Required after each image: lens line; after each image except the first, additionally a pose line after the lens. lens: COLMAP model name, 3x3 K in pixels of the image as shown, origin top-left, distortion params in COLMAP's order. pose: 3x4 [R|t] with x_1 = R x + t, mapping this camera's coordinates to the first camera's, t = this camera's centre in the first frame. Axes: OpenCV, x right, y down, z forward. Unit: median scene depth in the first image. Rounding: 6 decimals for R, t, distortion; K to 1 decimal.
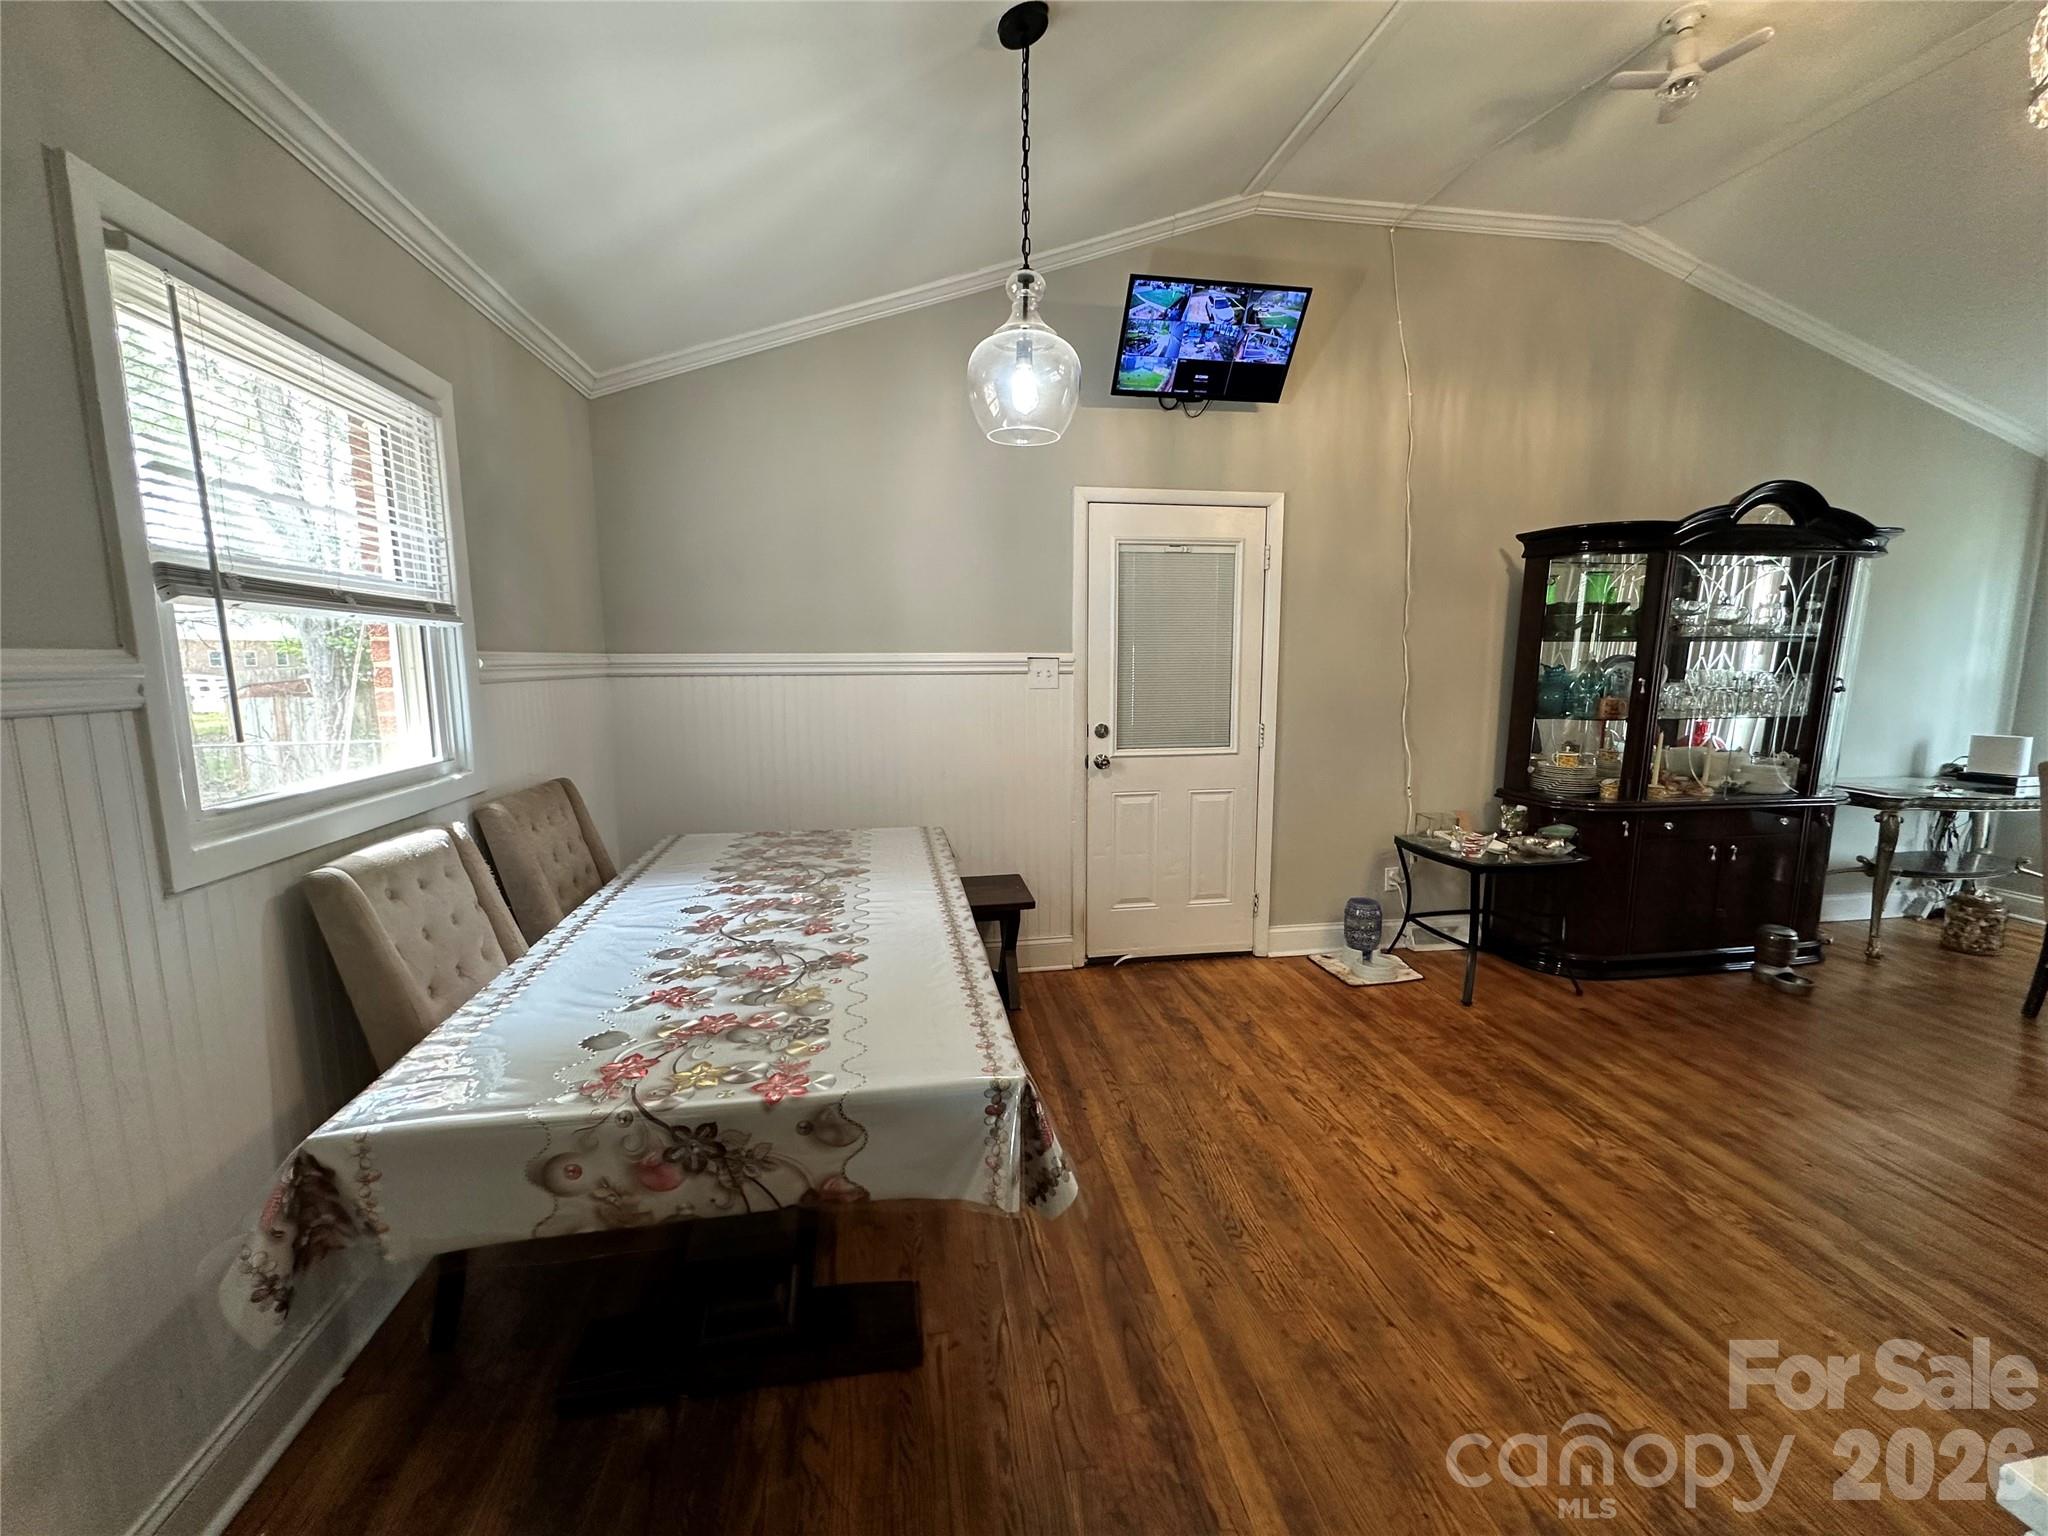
lens RADIAL K [[821.4, 0, 1024.0], [0, 821.4, 768.0], [0, 0, 1]] dist [0.000446, 0.000184]
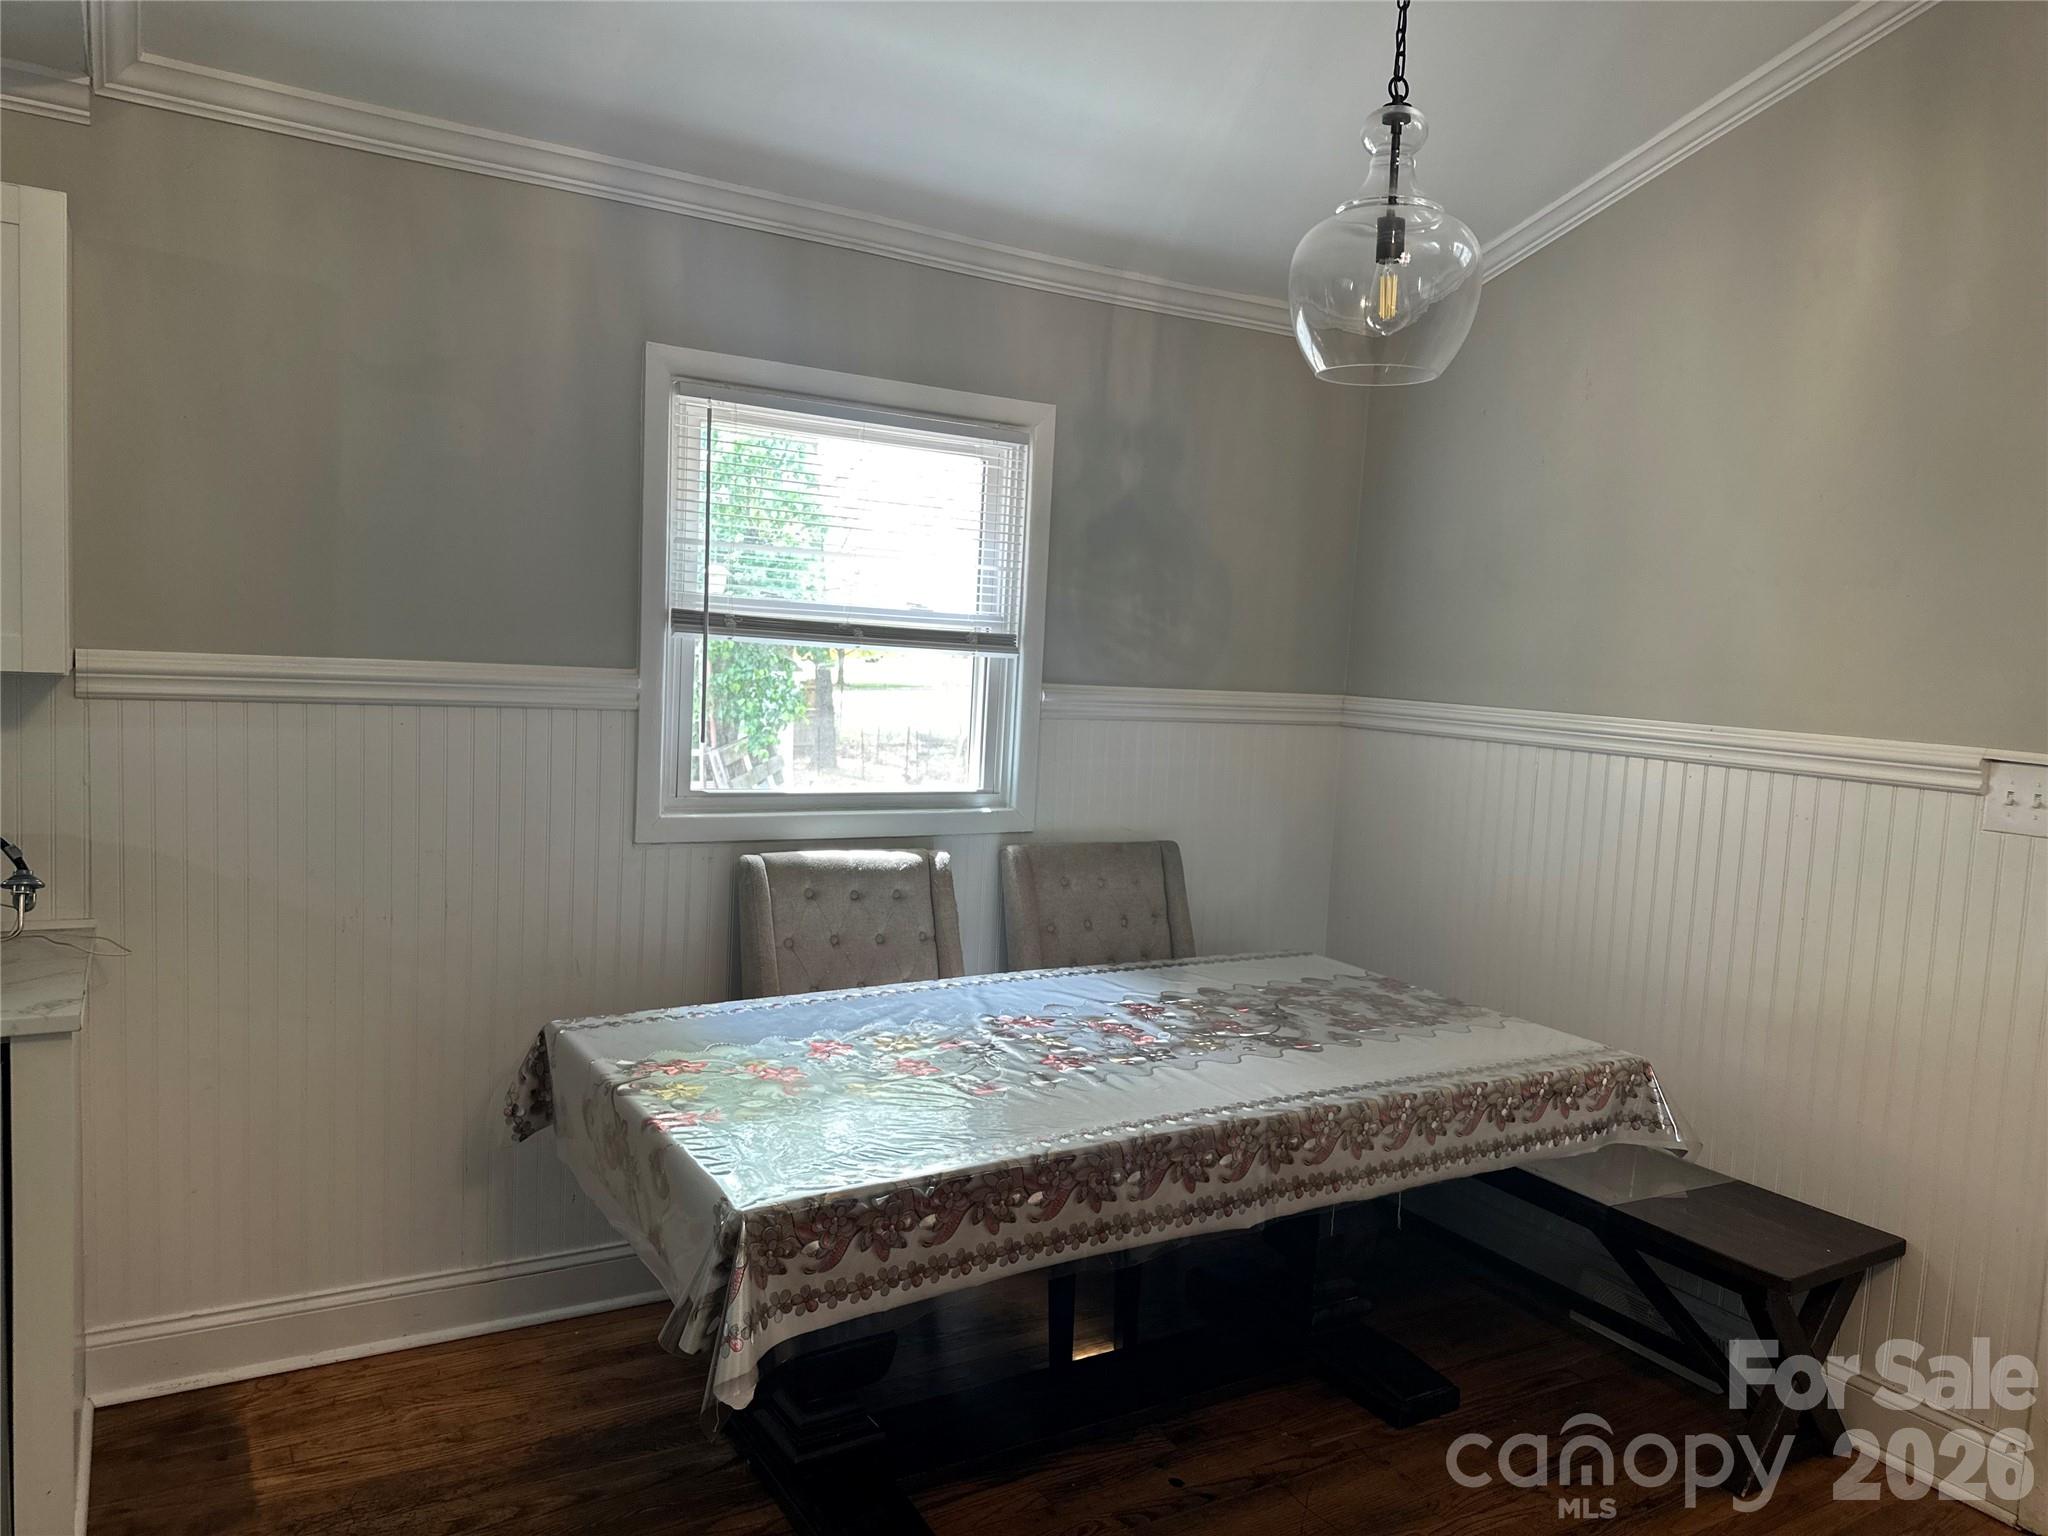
lens RADIAL K [[1460.9, 0, 1024.0], [0, 1460.9, 768.0], [0, 0, 1]] dist [0.126723, -0.000146]
pose [[0.371407, 0.105371, -0.922471, 0.893021], [-0.179630, 0.982923, 0.039953, -0.113562], [0.910928, 0.150864, 0.383992, 0.367375]]
